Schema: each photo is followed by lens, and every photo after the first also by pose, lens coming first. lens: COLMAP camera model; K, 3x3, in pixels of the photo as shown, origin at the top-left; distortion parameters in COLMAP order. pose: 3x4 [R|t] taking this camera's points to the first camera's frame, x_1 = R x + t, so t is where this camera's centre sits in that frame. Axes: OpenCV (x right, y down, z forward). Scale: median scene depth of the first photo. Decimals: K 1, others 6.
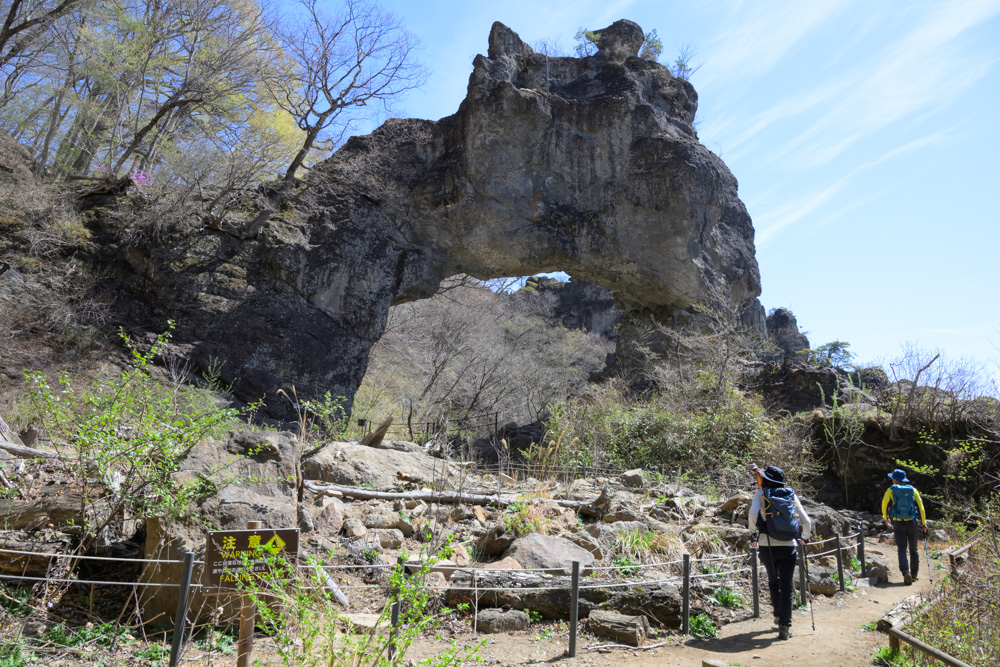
lens RADIAL K [[708.5, 0, 498.9], [0, 708.5, 337.0], [0, 0, 1]] dist [0.000541, -0.000079]
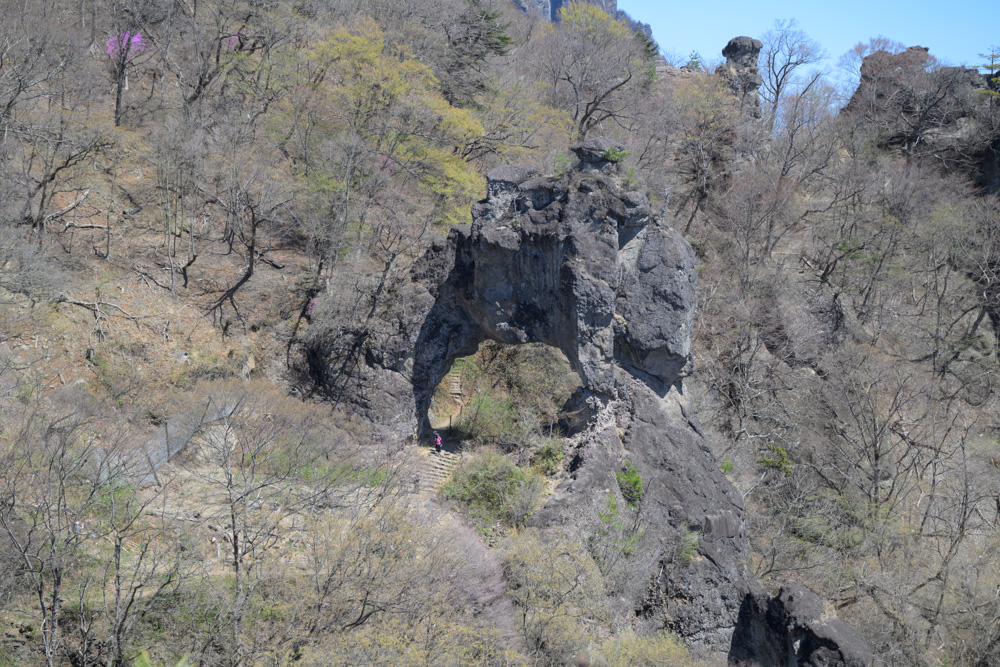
lens RADIAL K [[1535.4, 0, 504.5], [0, 1535.4, 331.9], [0, 0, 1]] dist [0.014424, 0.000000]
pose [[0.739443, 0.082949, -0.668089, 2.244186], [0.146025, 0.948993, 0.279445, -1.053138], [0.657192, -0.304191, 0.689614, -1.306557]]
